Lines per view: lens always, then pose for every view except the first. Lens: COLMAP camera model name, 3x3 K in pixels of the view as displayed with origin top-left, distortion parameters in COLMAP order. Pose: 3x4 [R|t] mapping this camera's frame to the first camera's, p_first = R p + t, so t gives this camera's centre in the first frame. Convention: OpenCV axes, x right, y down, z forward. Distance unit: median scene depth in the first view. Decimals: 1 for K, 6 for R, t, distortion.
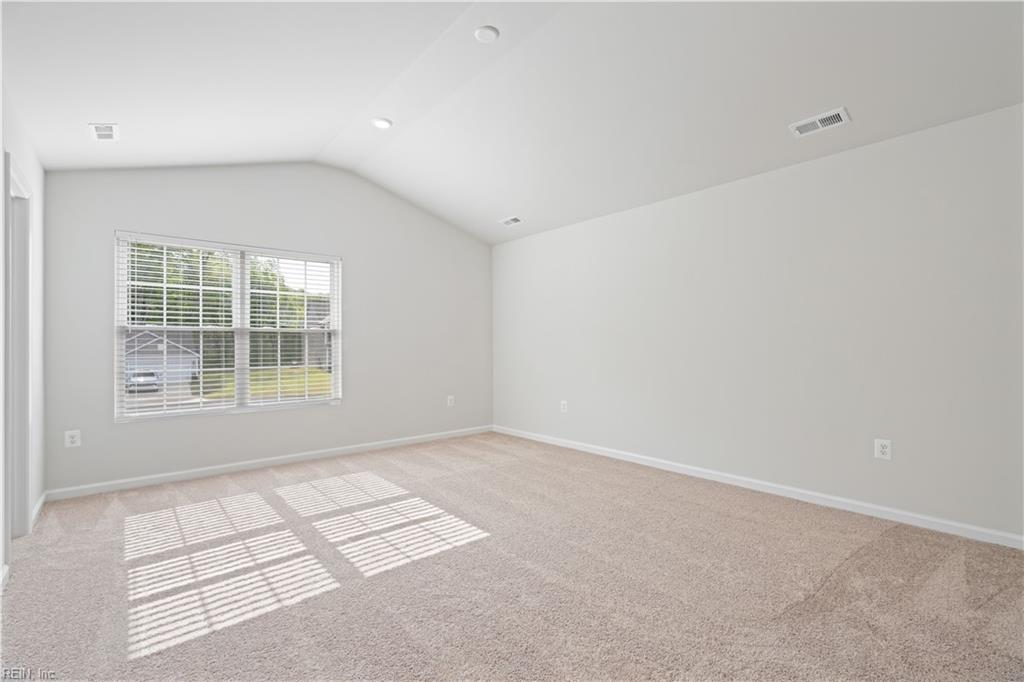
lens RADIAL K [[464.9, 0, 519.8], [0, 464.9, 342.5], [0, 0, 1]] dist [-0.009411, 0.002565]
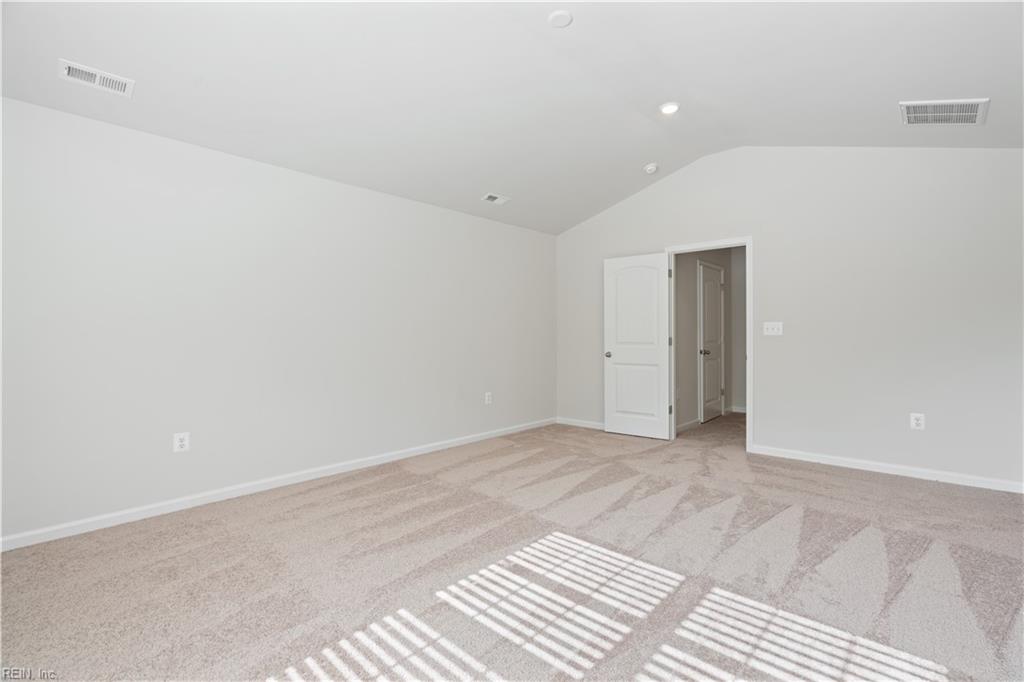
lens RADIAL K [[464.9, 0, 515.5], [0, 464.9, 343.3], [0, 0, 1]] dist [-0.009411, 0.002565]
pose [[-0.104147, -0.015554, 0.994440, -0.686219], [0.007106, 0.999841, 0.016383, 0.004260], [-0.994537, 0.008773, -0.104019, 0.804219]]
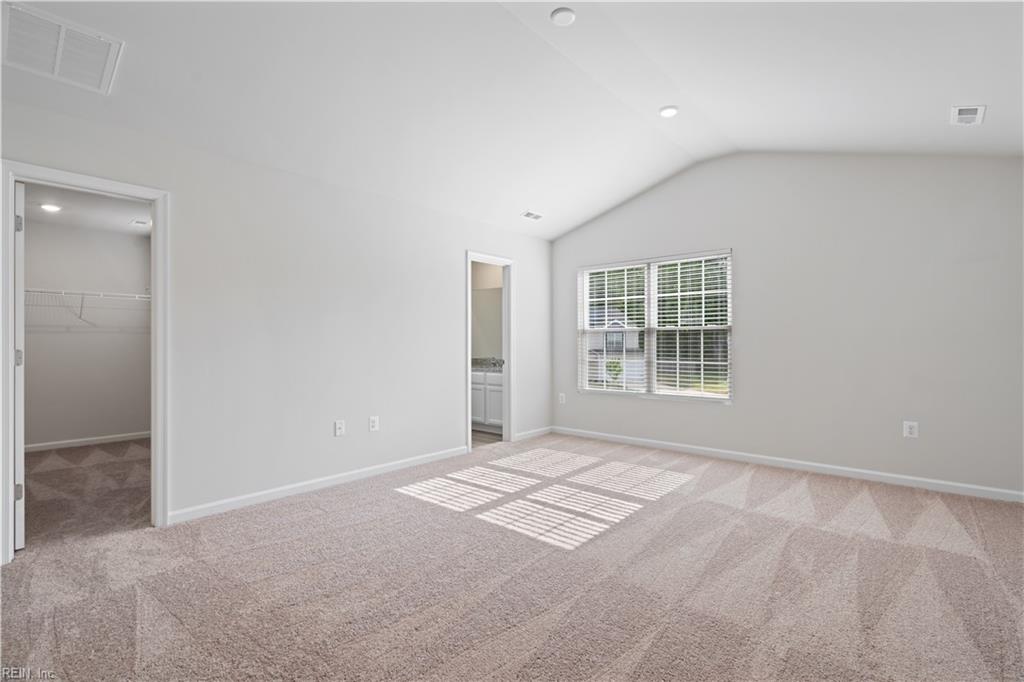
lens RADIAL K [[464.9, 0, 520.4], [0, 464.9, 331.3], [0, 0, 1]] dist [-0.009411, 0.002565]
pose [[0.142115, -0.021094, -0.989625, 0.569421], [0.006647, 0.999771, -0.020355, 0.000504], [0.989828, -0.003685, 0.142222, 0.525910]]
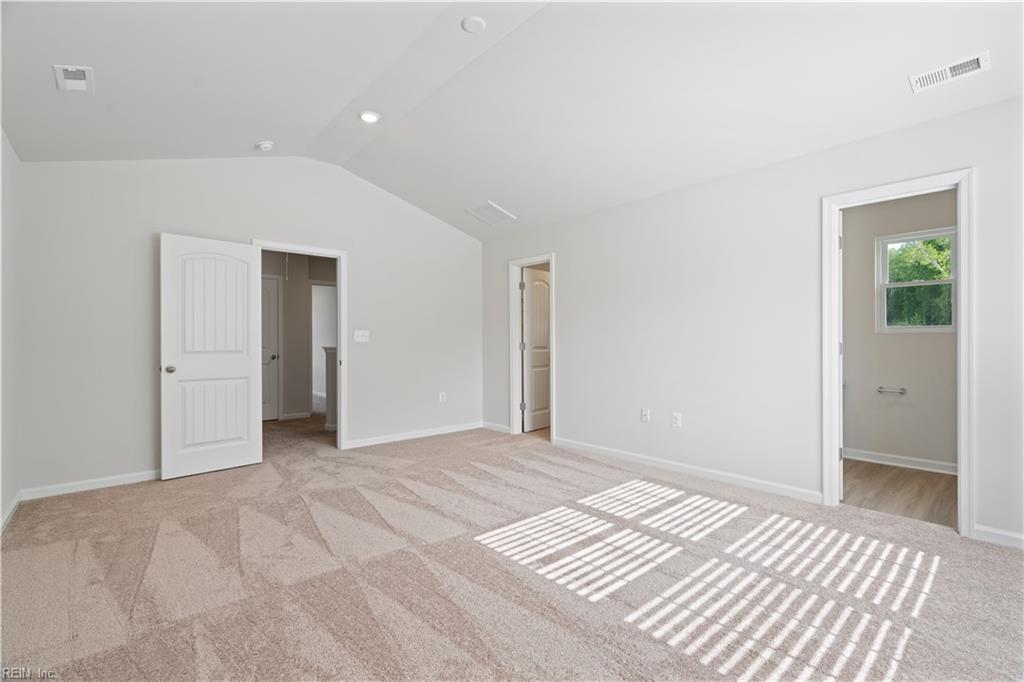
lens RADIAL K [[464.9, 0, 512.8], [0, 464.9, 344.3], [0, 0, 1]] dist [-0.009411, 0.002565]
pose [[-0.999968, 0.003541, -0.007215, -0.095580], [0.003484, 0.999962, 0.007946, 0.005647], [0.007242, 0.007921, -0.999942, 1.328010]]
